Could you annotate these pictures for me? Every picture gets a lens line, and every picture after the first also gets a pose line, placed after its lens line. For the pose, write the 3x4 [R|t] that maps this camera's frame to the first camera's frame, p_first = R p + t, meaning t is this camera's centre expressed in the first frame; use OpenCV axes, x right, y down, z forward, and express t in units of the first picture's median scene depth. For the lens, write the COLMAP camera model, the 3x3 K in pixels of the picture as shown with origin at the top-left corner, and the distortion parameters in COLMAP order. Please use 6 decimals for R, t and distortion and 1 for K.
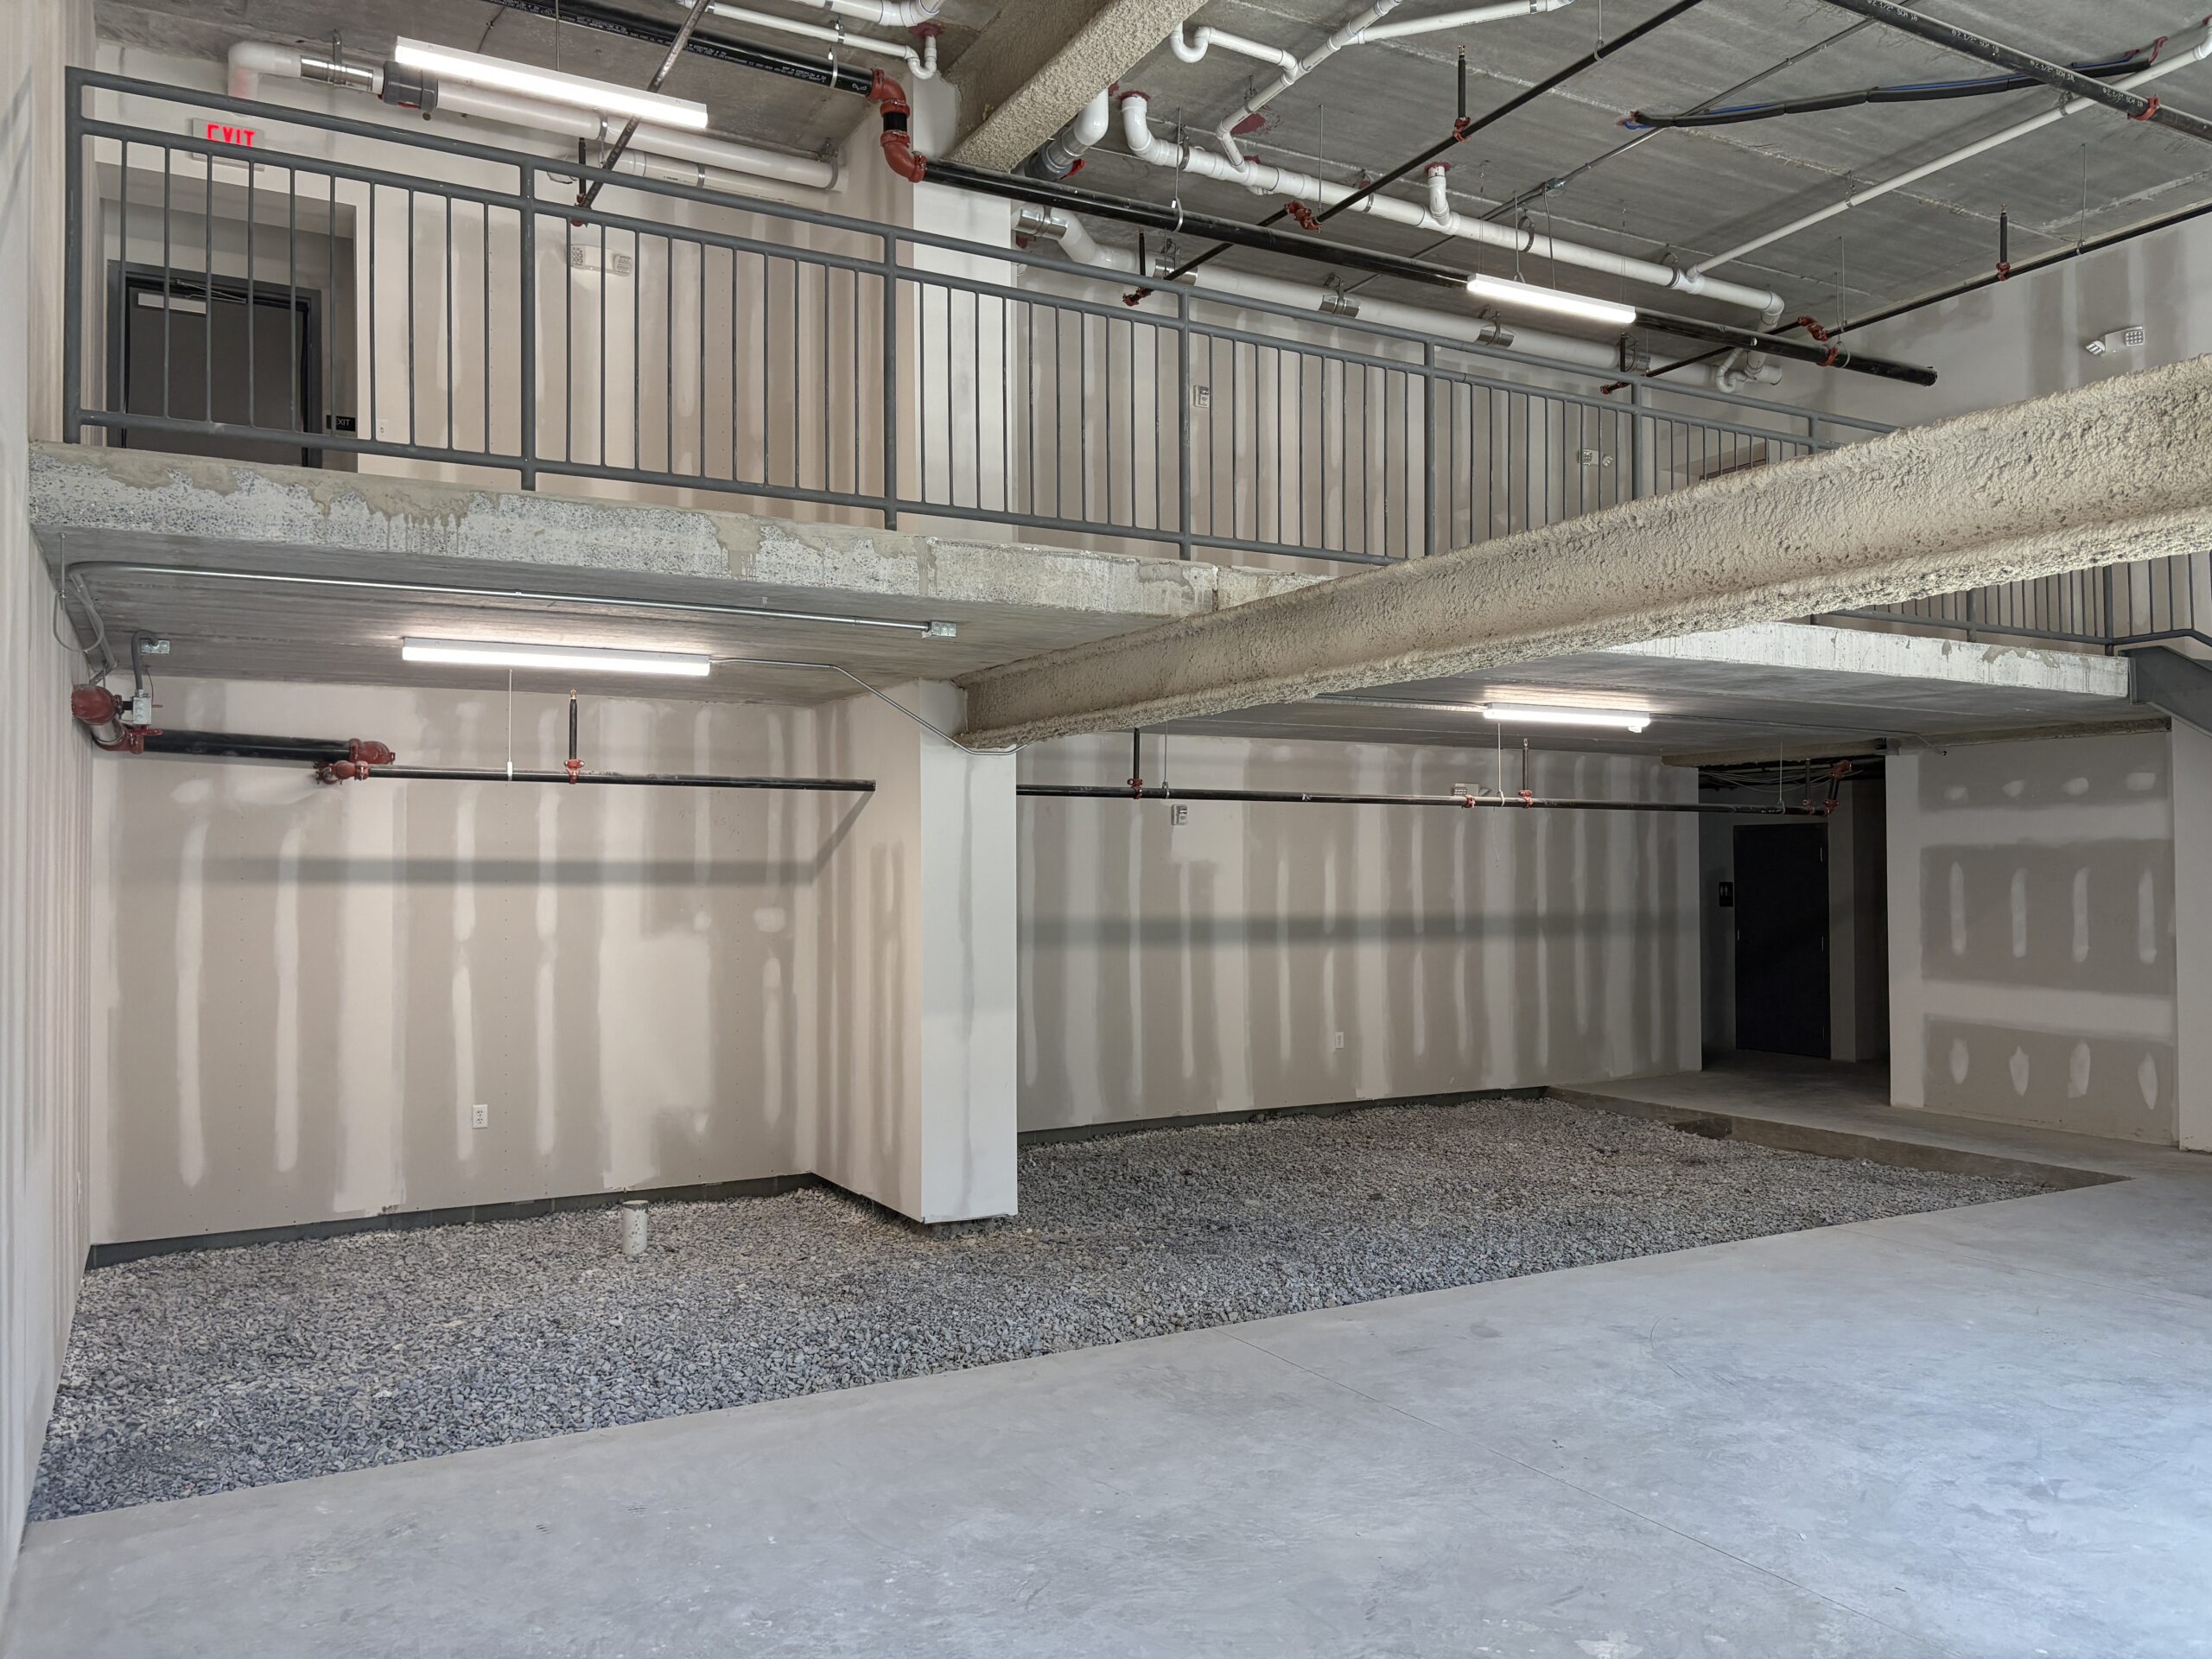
lens RADIAL K [[1673.9, 0, 1110.1], [0, 1673.9, 825.0], [0, 0, 1]] dist [0.067253, -0.074068]
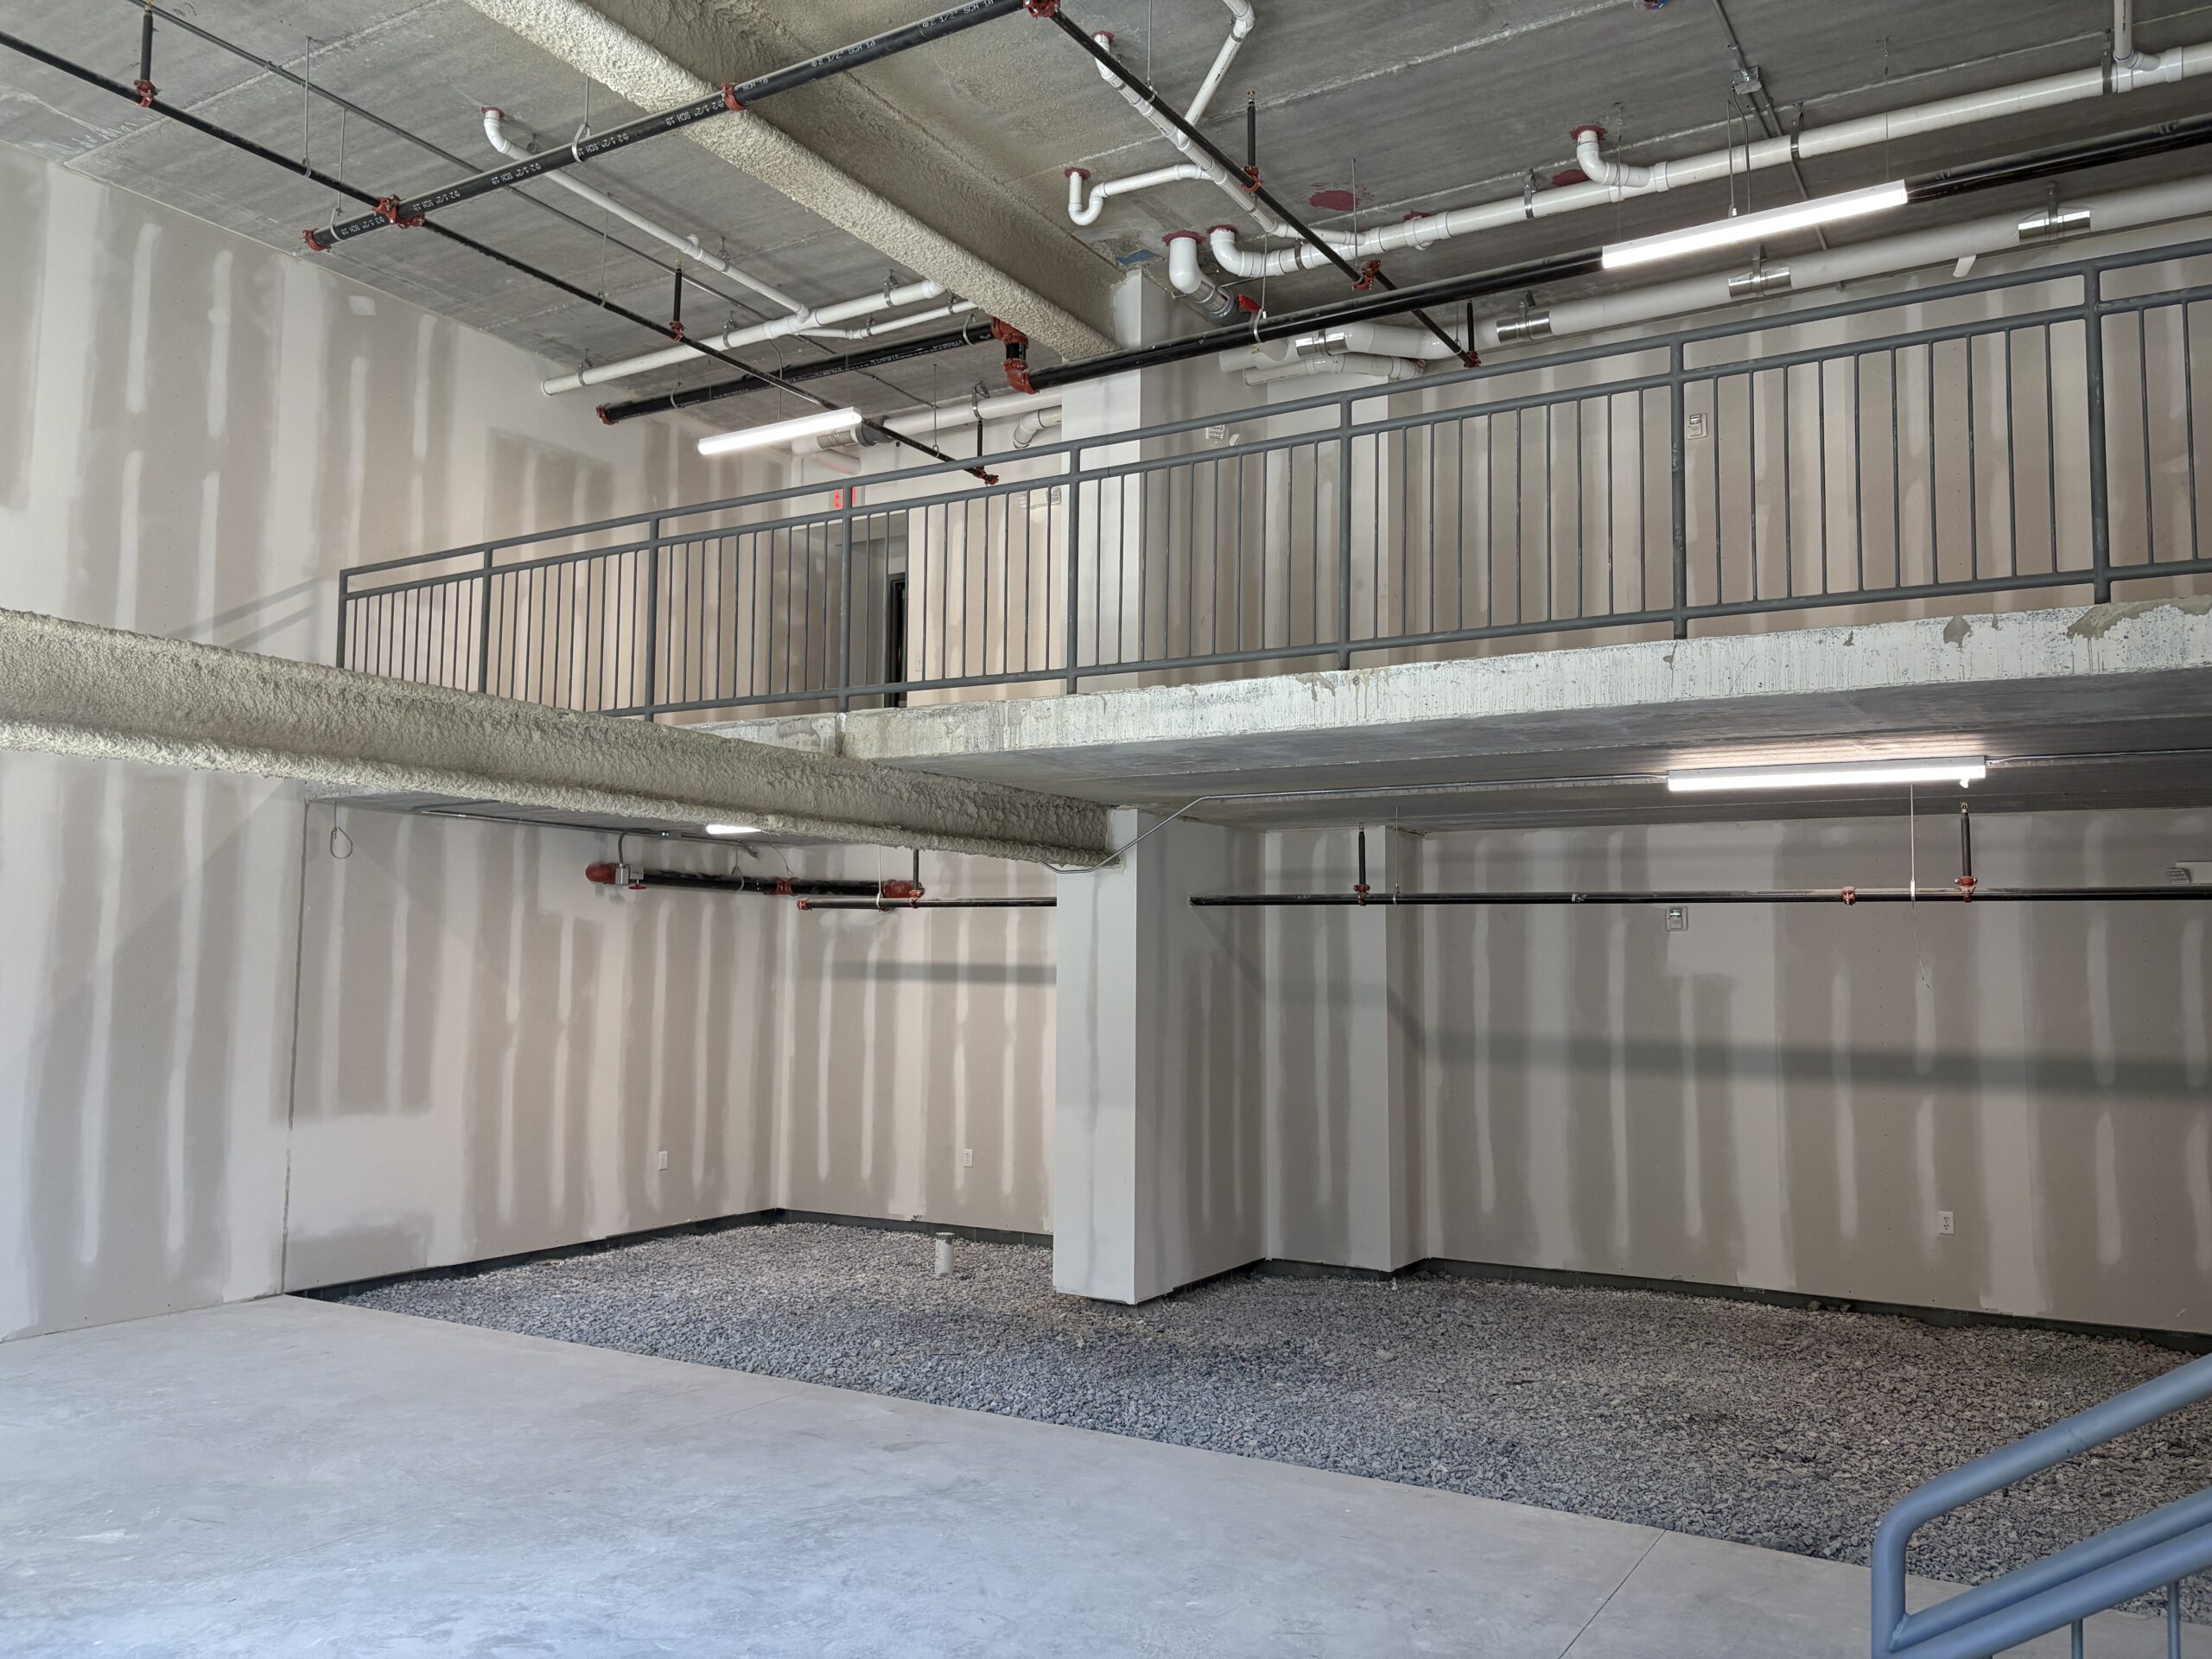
lens RADIAL K [[1673.9, 0, 1110.1], [0, 1673.9, 825.0], [0, 0, 1]] dist [0.067253, -0.074068]
pose [[0.497304, -0.064908, -0.865145, 0.873813], [0.011625, 0.997606, -0.068164, 0.002277], [0.867499, 0.023841, 0.496868, 0.449325]]
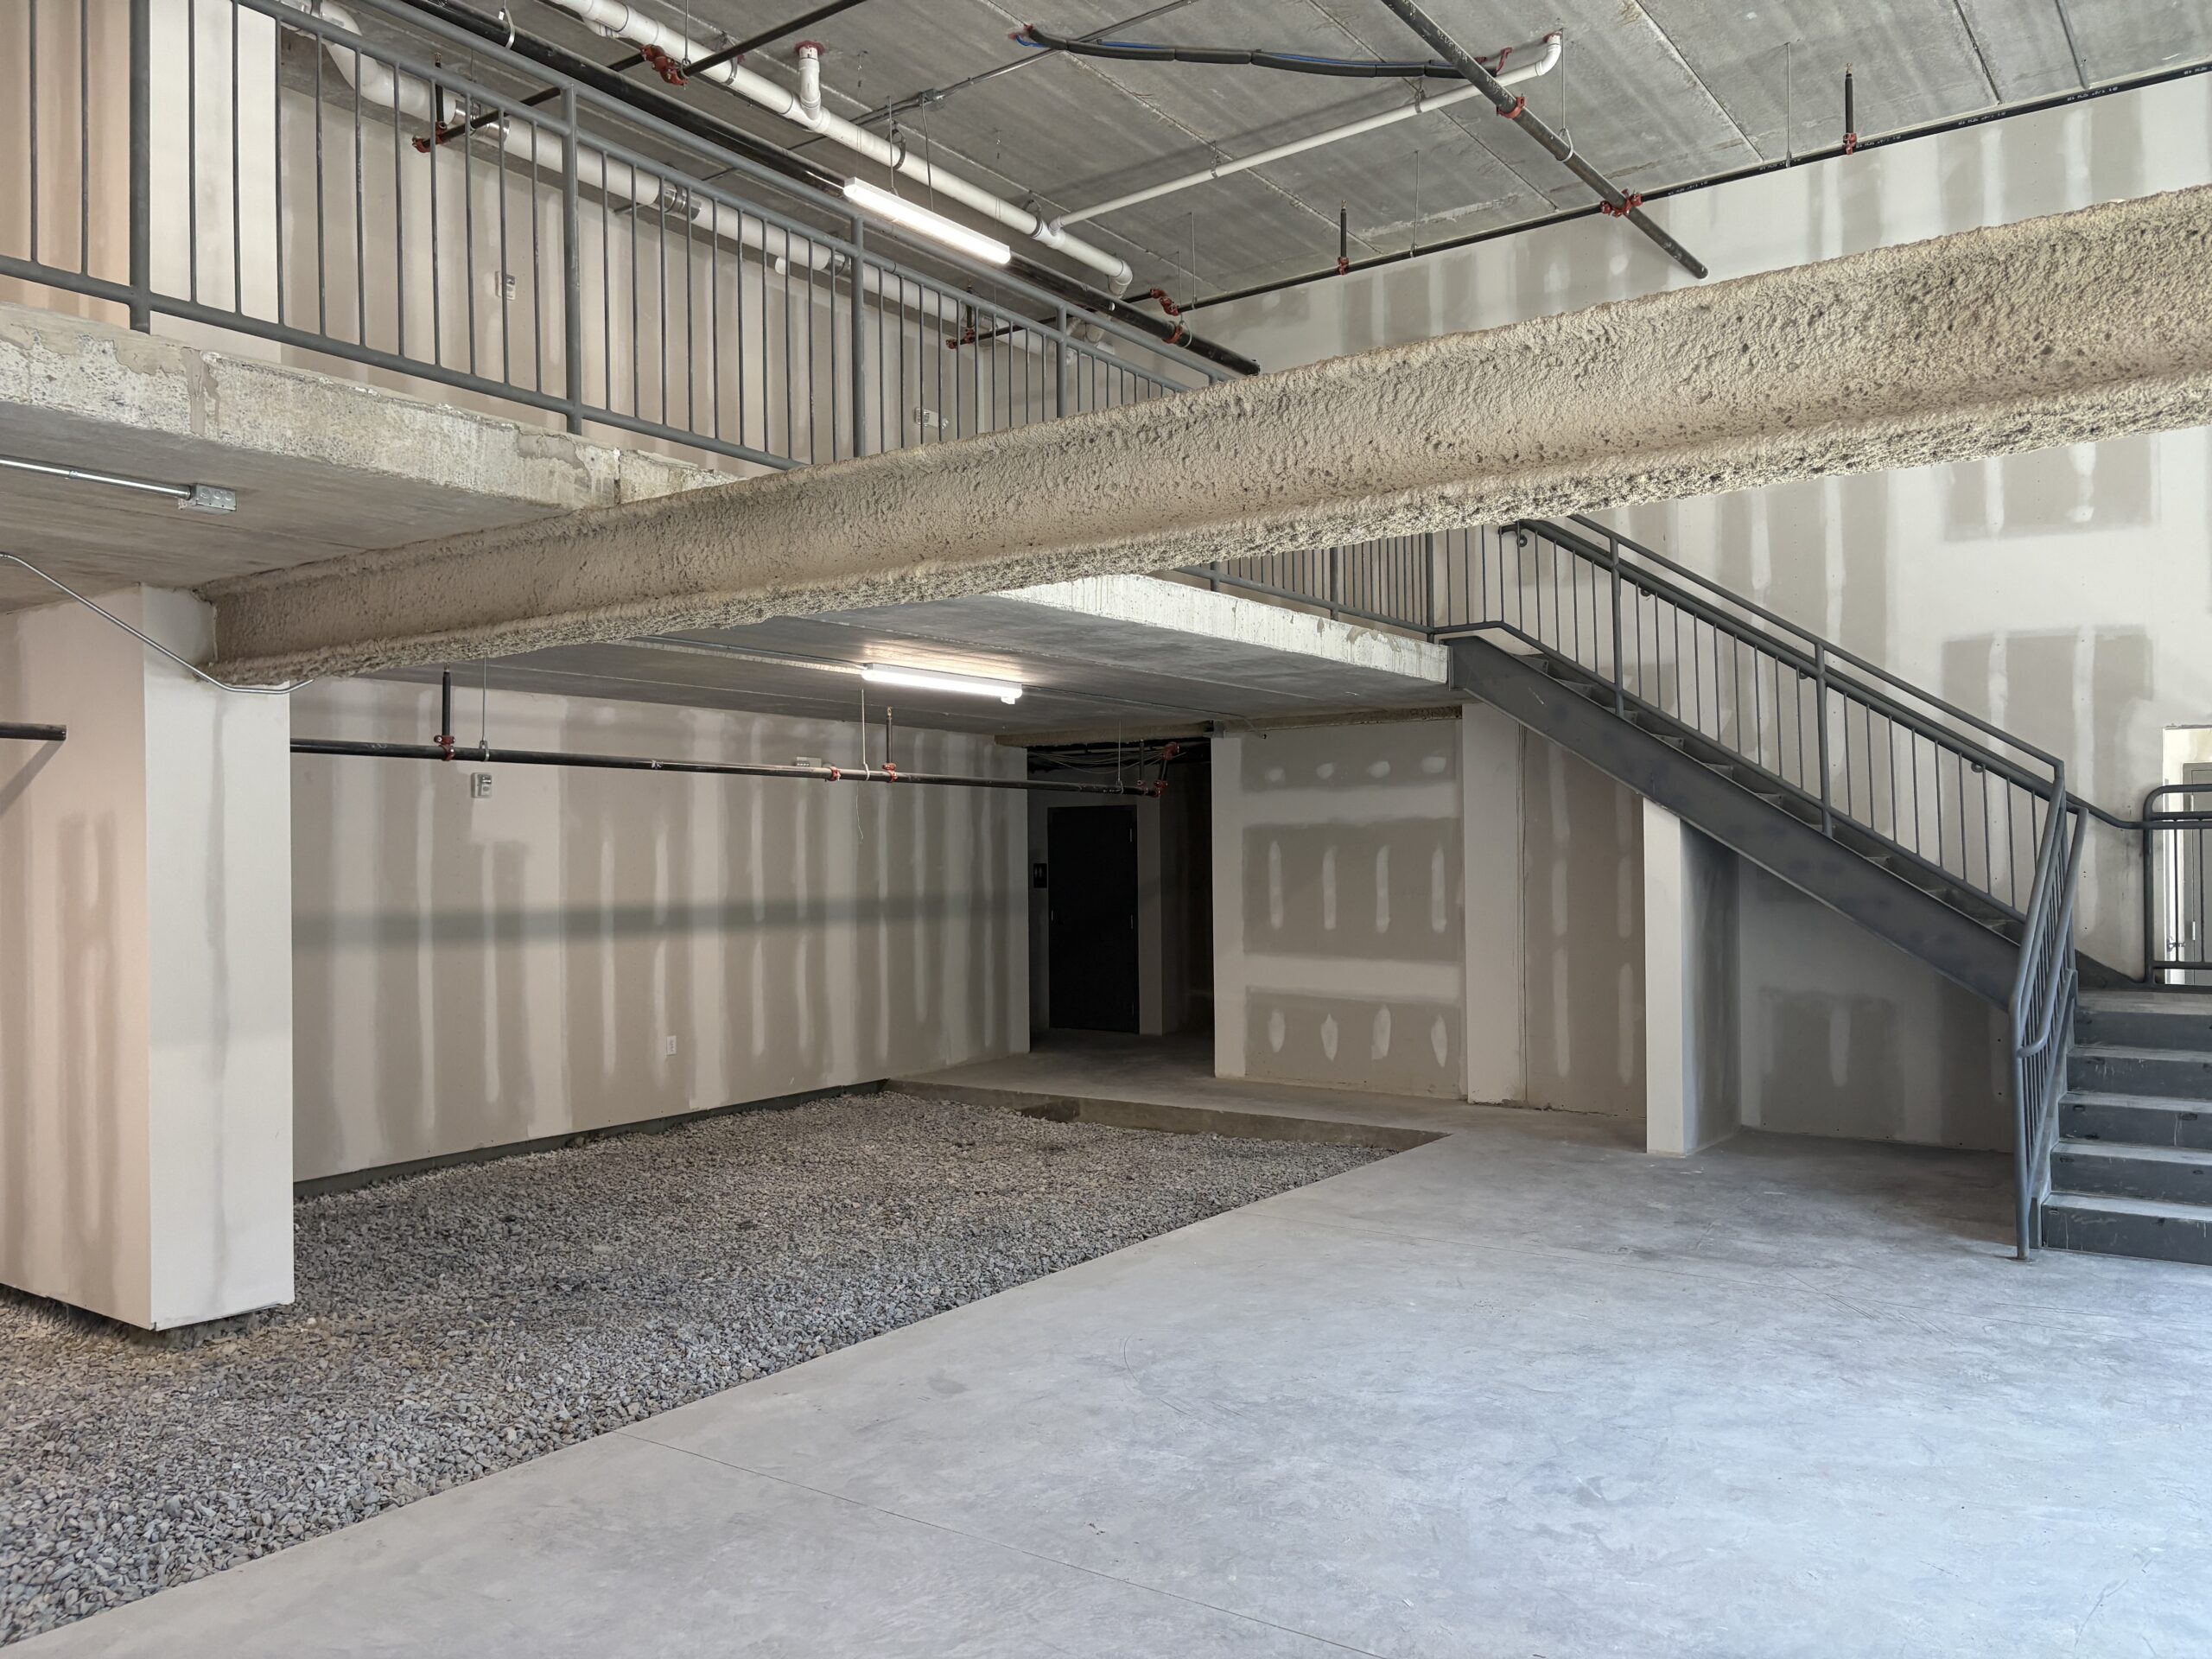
lens RADIAL K [[1678.5, 0, 1109.3], [0, 1678.5, 841.3], [0, 0, 1]] dist [0.053937, -0.071876]
pose [[0.902732, -0.001171, 0.430202, -0.051580], [-0.005791, 0.999873, 0.014873, 0.010266], [-0.430165, -0.015917, 0.902610, 0.153643]]
